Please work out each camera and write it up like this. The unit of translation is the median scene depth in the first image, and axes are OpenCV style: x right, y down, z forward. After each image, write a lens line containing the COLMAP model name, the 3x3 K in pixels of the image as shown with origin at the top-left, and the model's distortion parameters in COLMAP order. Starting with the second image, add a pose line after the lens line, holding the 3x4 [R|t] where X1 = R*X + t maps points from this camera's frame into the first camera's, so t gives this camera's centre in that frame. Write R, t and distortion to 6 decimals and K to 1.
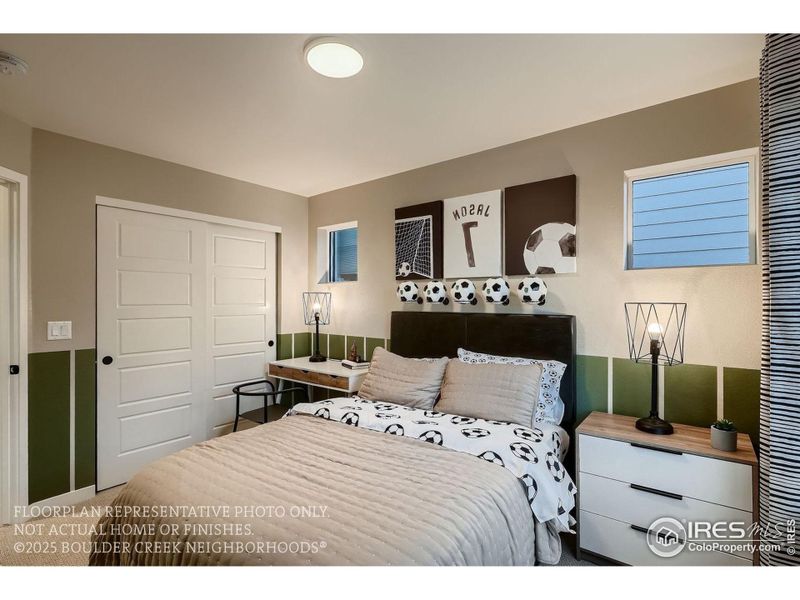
lens RADIAL K [[388.3, 0, 395.1], [0, 388.3, 300.8], [0, 0, 1]] dist [0.006254, -0.000047]
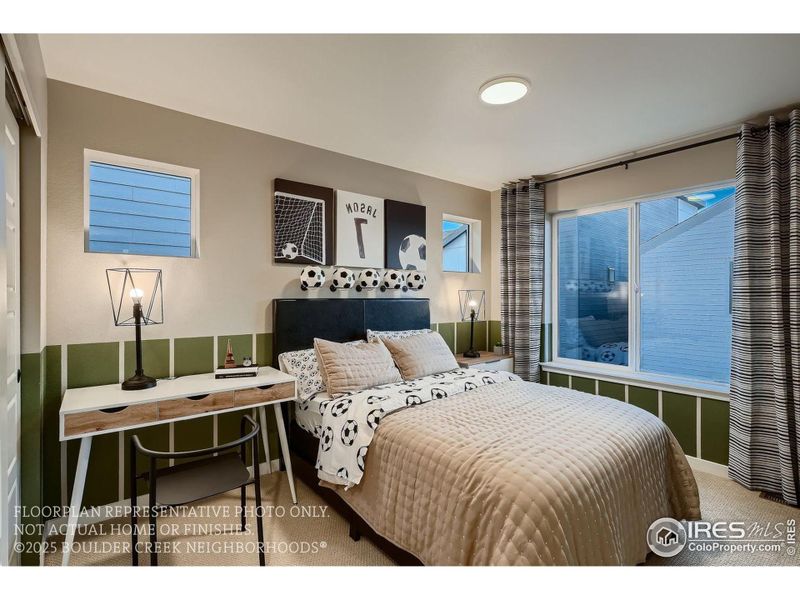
lens RADIAL K [[388.3, 0, 394.2], [0, 388.3, 297.3], [0, 0, 1]] dist [0.006254, -0.000047]
pose [[0.233656, -0.008119, 0.972286, -0.878229], [-0.003370, 0.999952, 0.009160, 0.016891], [-0.972314, -0.005417, 0.233617, 0.631136]]
